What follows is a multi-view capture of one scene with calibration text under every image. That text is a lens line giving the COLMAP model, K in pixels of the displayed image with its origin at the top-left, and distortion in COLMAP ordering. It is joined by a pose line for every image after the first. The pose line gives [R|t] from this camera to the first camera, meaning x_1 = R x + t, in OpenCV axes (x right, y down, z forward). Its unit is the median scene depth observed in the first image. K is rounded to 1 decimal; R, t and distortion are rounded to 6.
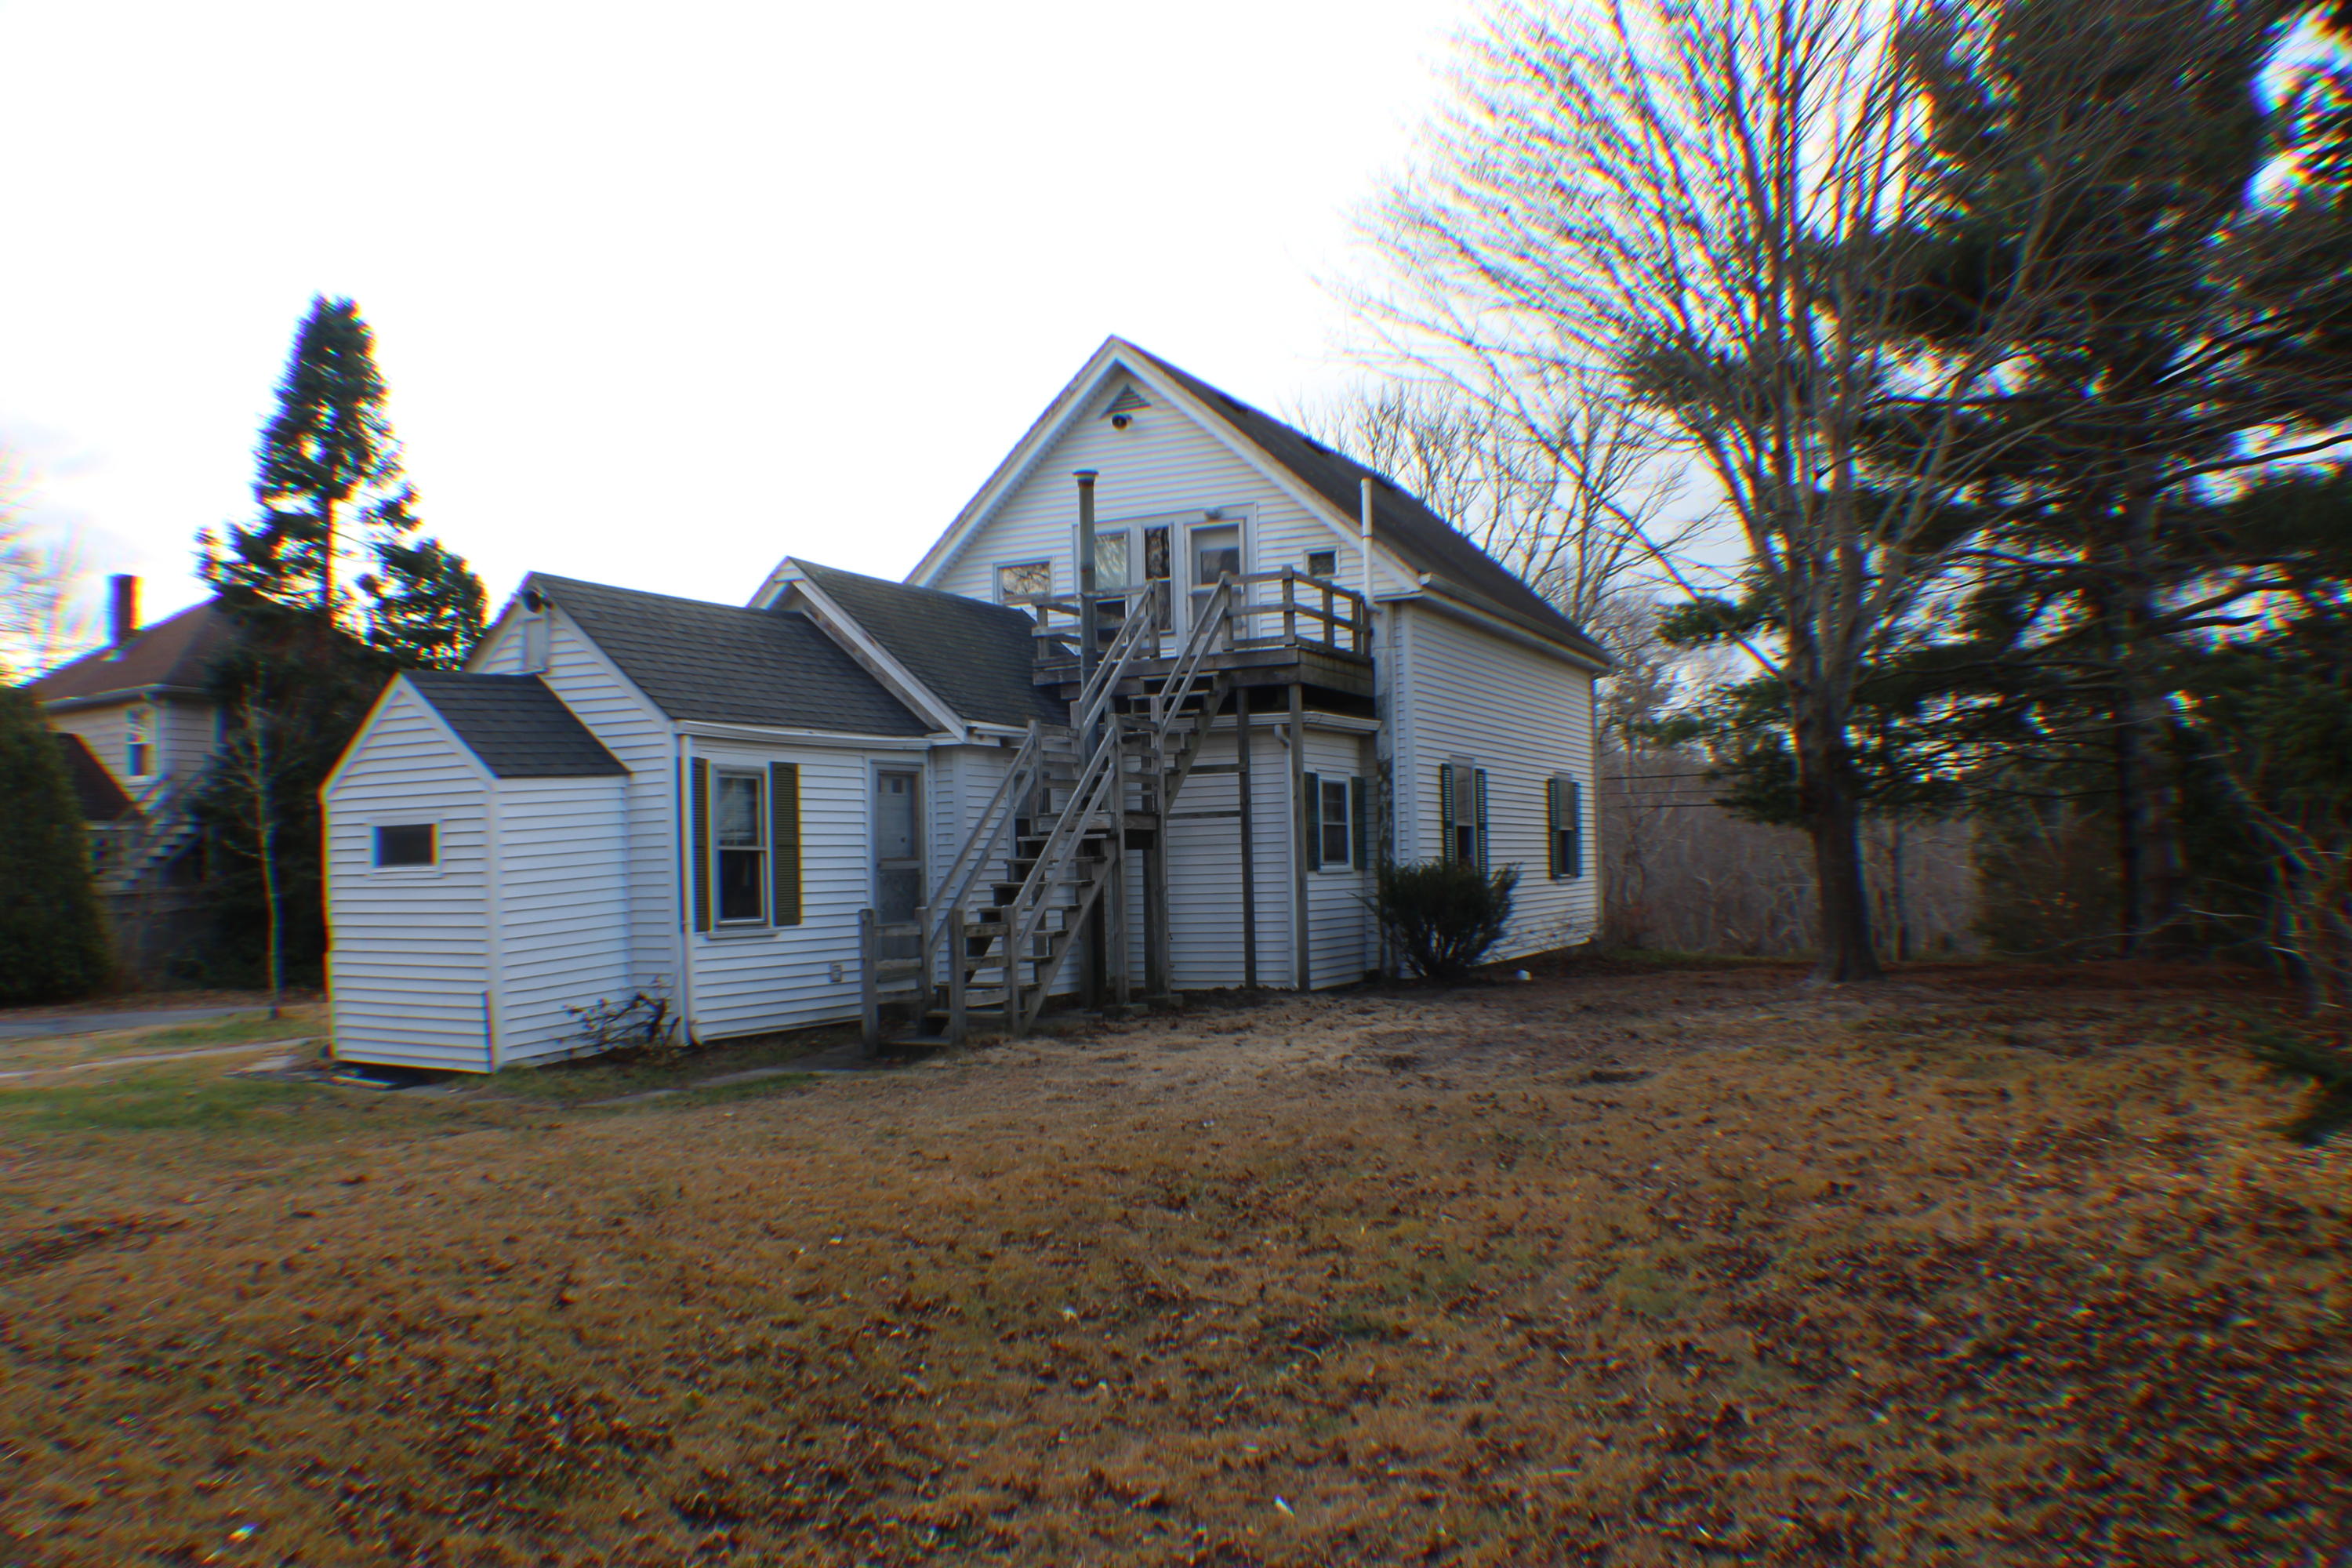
lens RADIAL K [[1793.1, 0, 1176.0], [0, 1793.1, 784.0], [0, 0, 1]] dist [-0.235637, 0.077096]
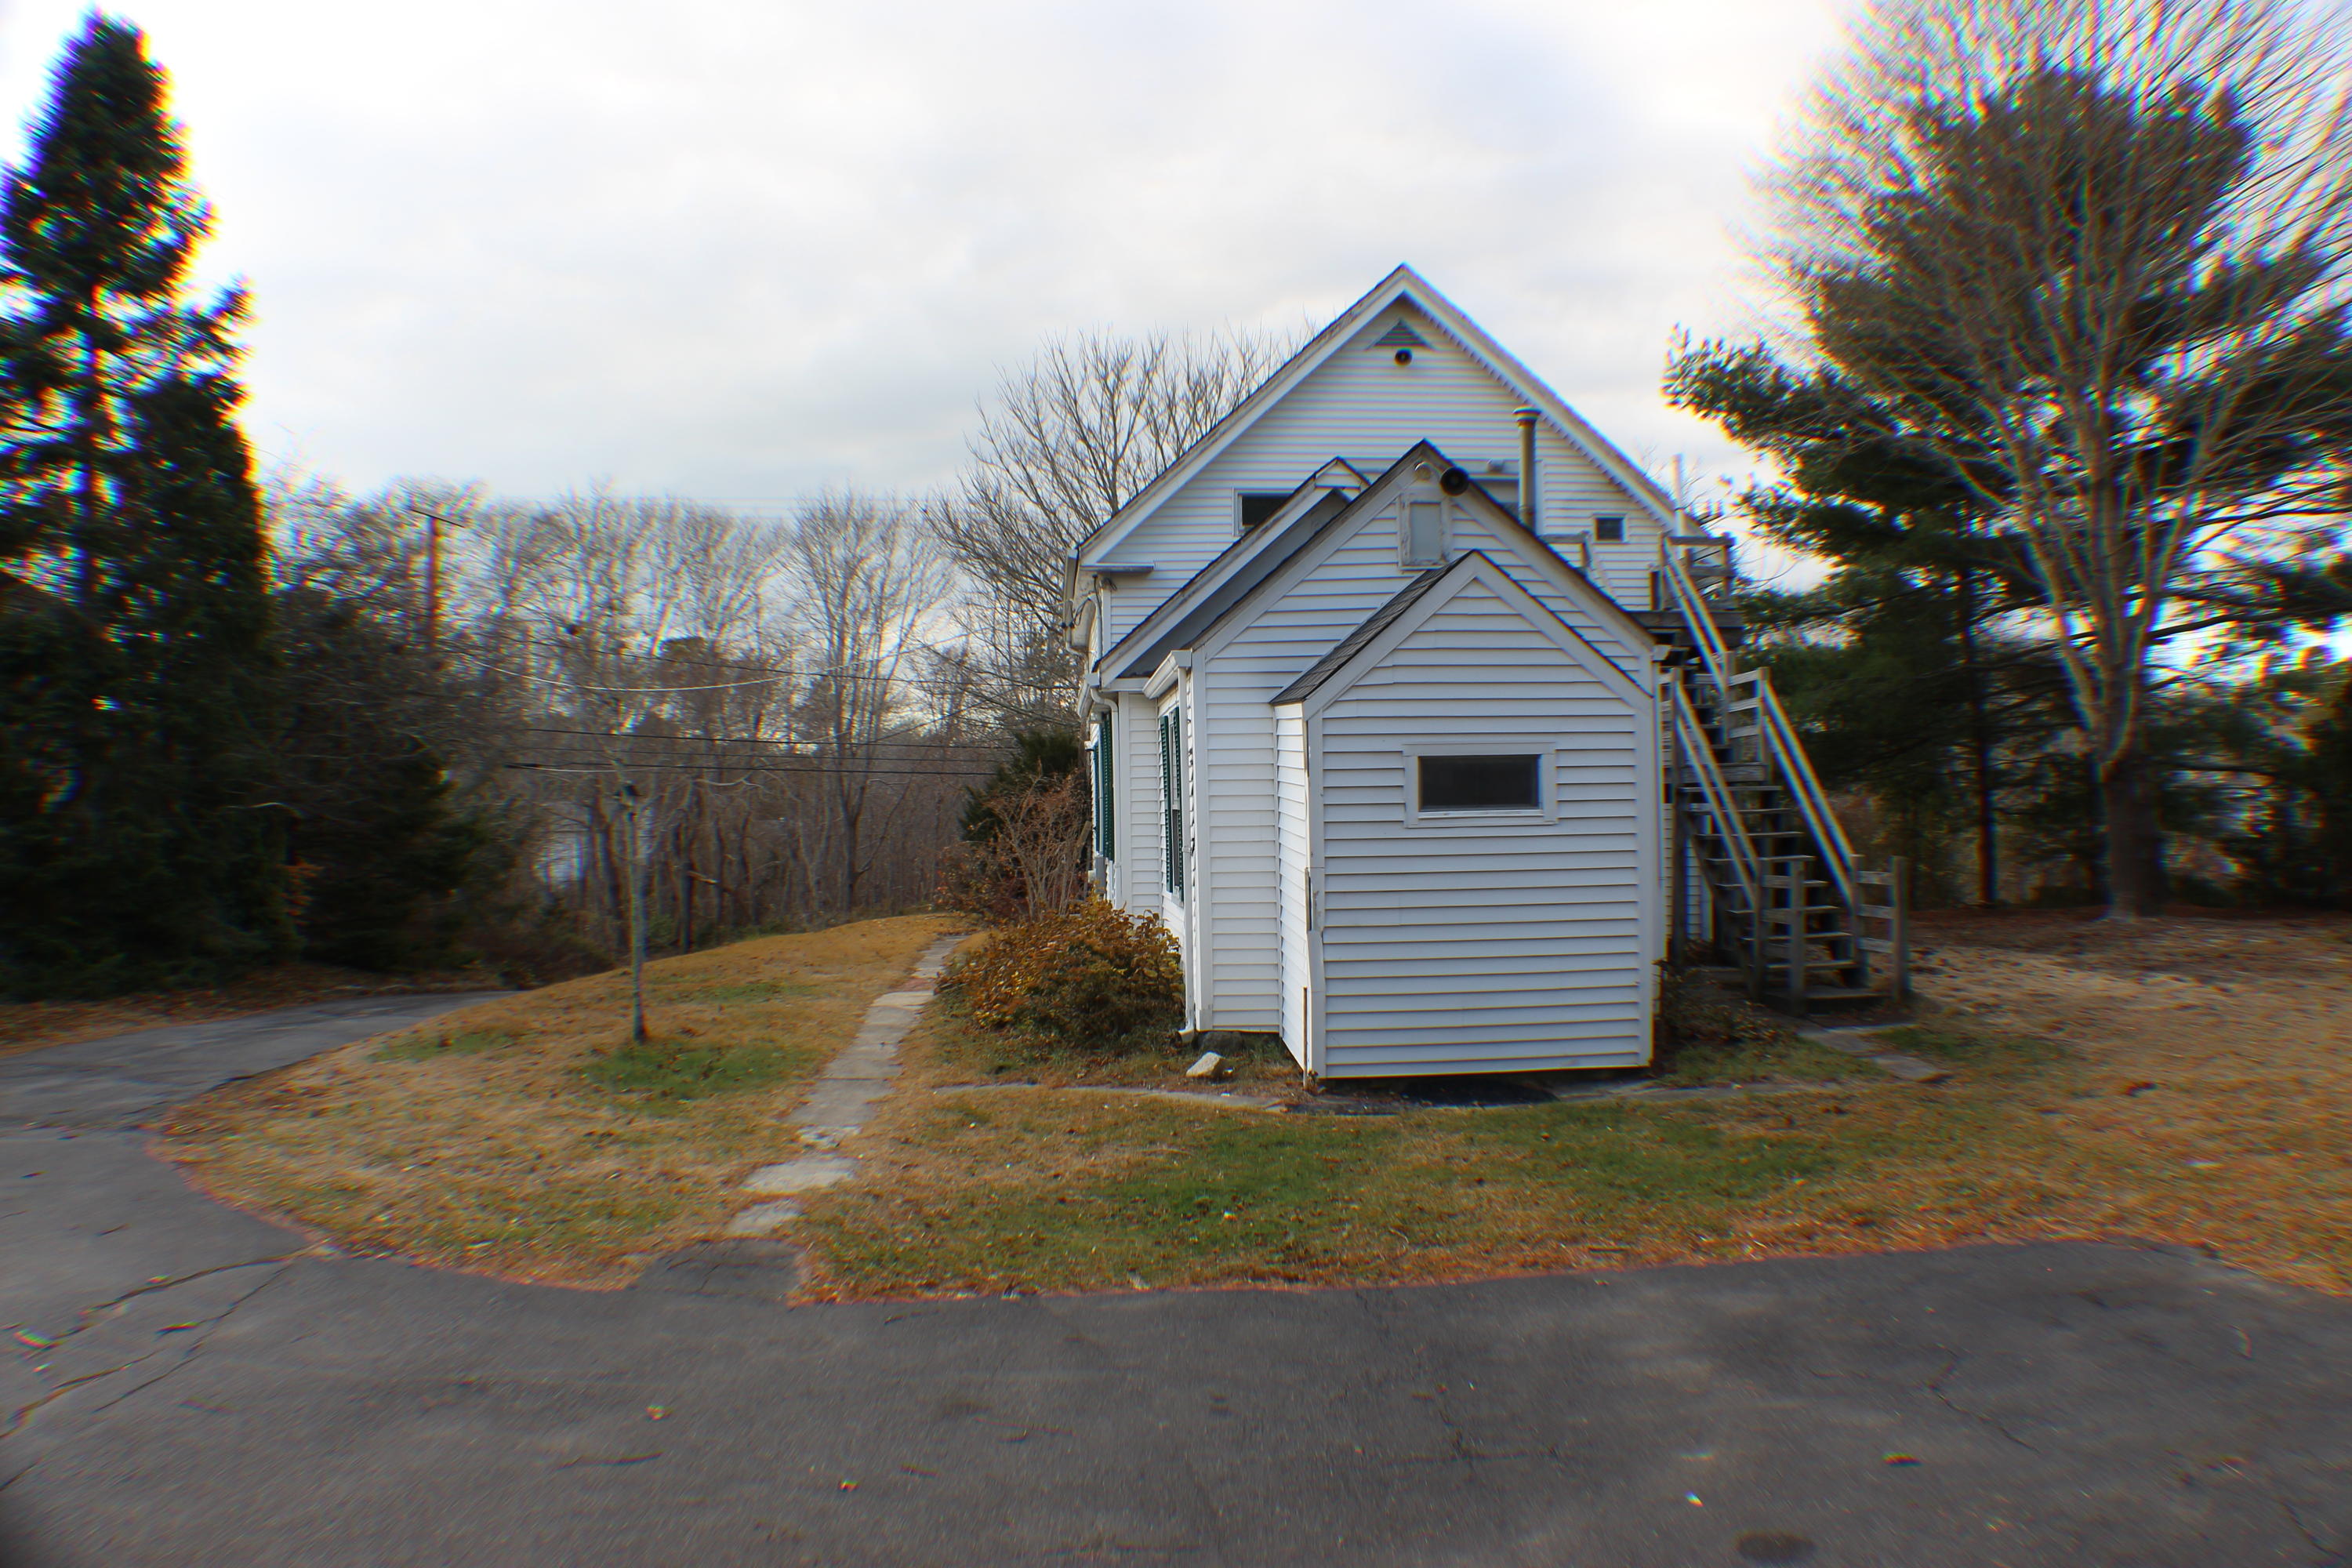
lens RADIAL K [[1793.1, 0, 1176.0], [0, 1793.1, 784.0], [0, 0, 1]] dist [-0.235637, 0.077096]
pose [[0.863984, 0.029160, 0.502675, -0.649527], [-0.037127, 0.999293, 0.005843, 0.024959], [-0.502149, -0.023711, 0.864456, 0.262171]]
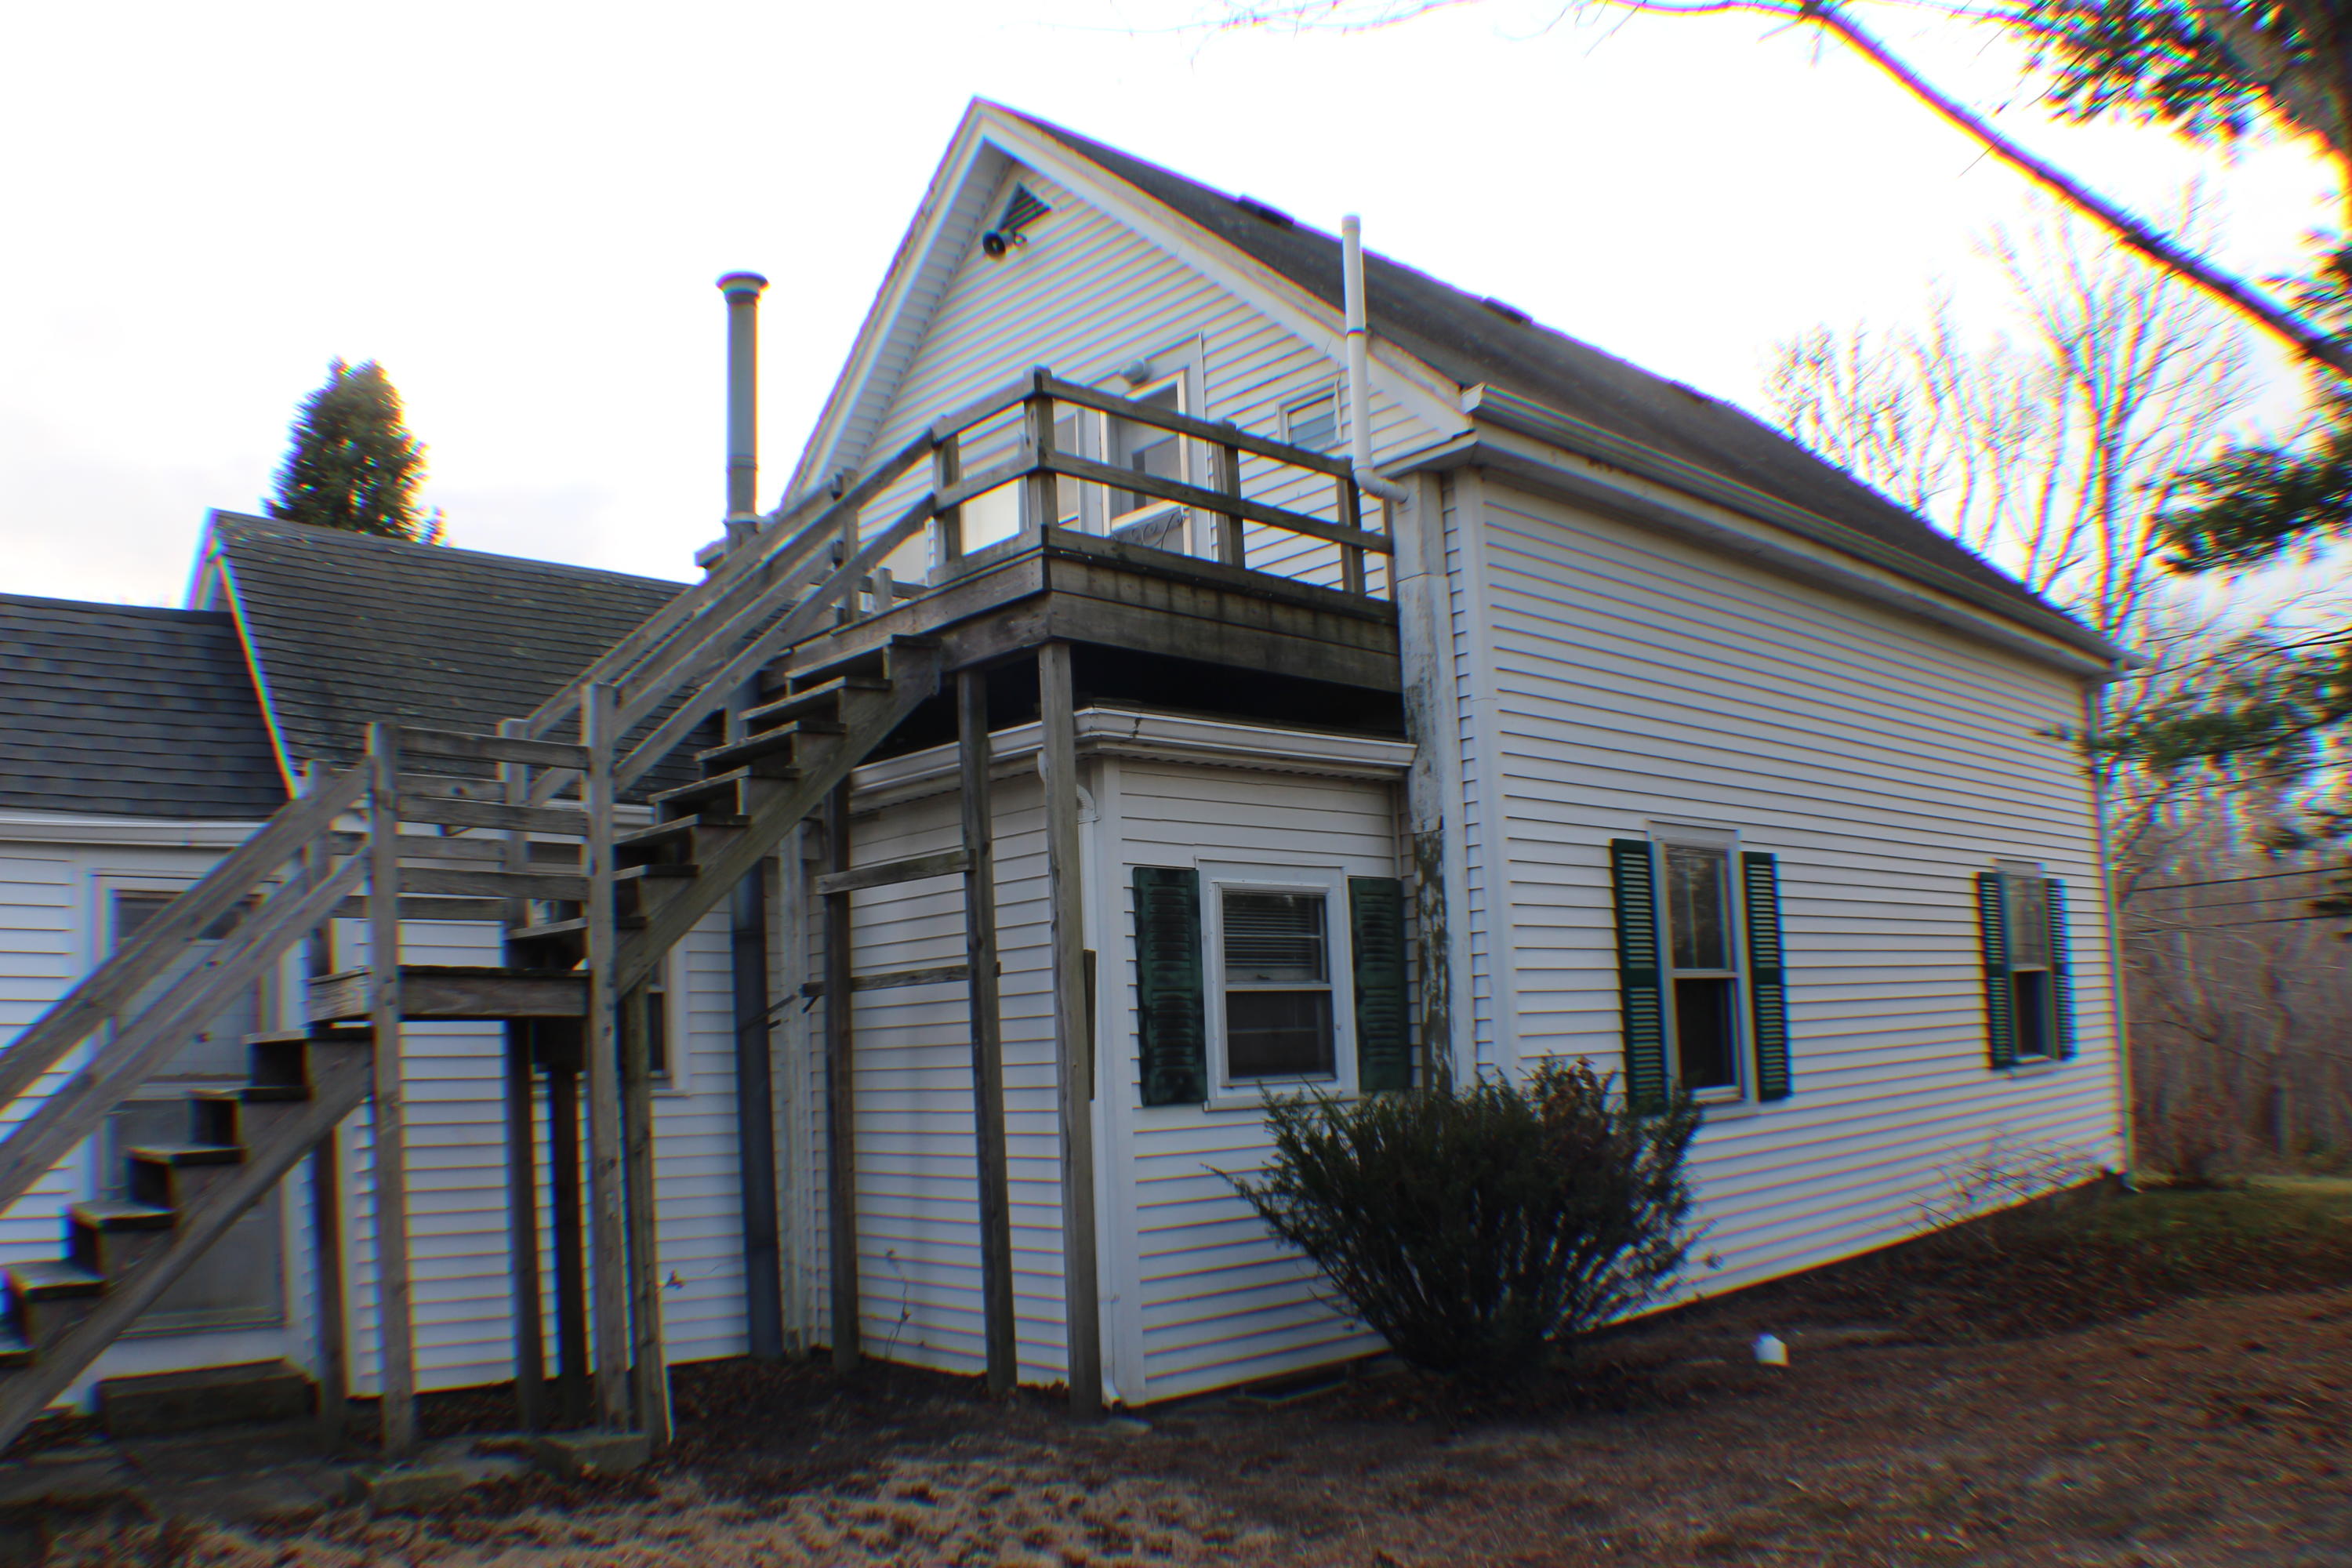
lens RADIAL K [[1793.1, 0, 1176.0], [0, 1793.1, 784.0], [0, 0, 1]] dist [-0.235637, 0.077096]
pose [[0.936076, -0.068313, -0.345101, 0.207433], [0.036688, 0.994573, -0.097360, 0.013831], [0.349879, 0.078476, 0.933502, 0.577522]]
